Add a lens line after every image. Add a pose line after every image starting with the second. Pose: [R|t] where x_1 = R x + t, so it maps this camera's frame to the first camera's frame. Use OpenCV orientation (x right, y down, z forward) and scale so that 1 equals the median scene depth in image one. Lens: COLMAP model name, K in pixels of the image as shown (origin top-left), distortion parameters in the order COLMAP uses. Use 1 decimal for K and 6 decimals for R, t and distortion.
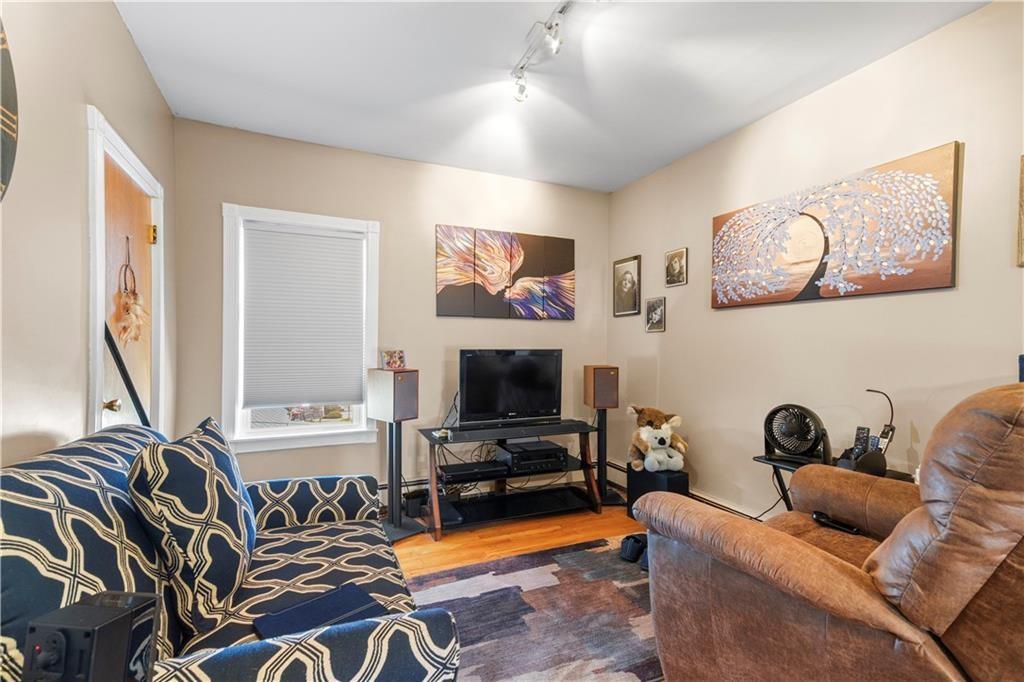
lens RADIAL K [[450.1, 0, 512.4], [0, 450.1, 348.8], [0, 0, 1]] dist [0.002158, -0.000118]
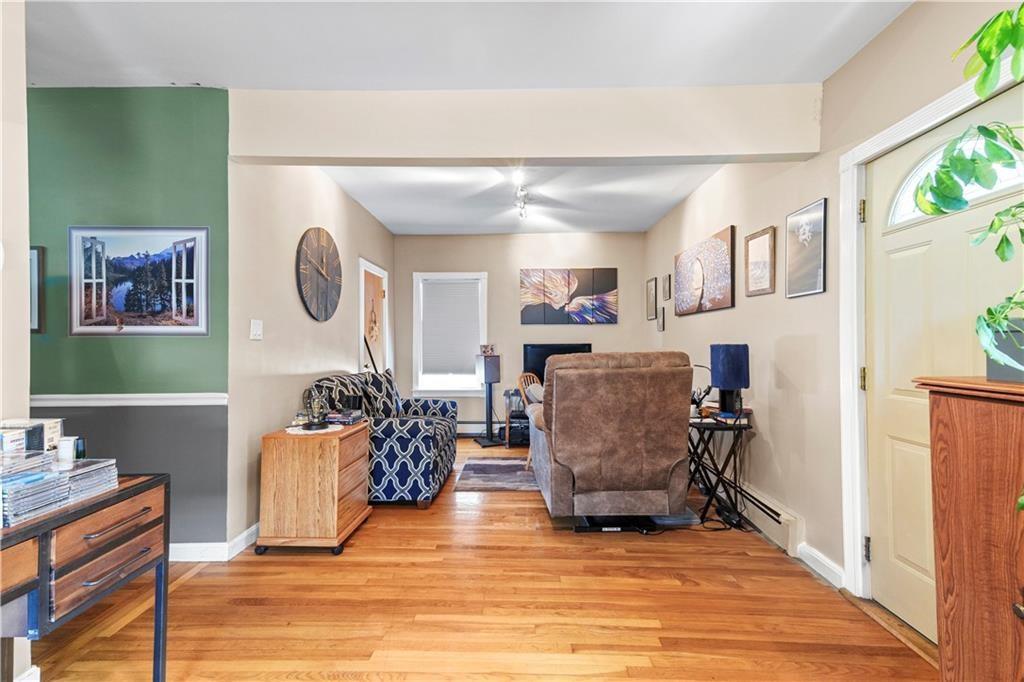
lens RADIAL K [[453.1, 0, 512.0], [0, 453.1, 341.0], [0, 0, 1]] dist [0.000243, -0.000001]
pose [[0.893799, -0.004738, -0.448443, 0.590530], [0.004468, 0.999989, -0.001661, -0.007744], [0.448445, -0.000520, 0.893810, -0.550334]]
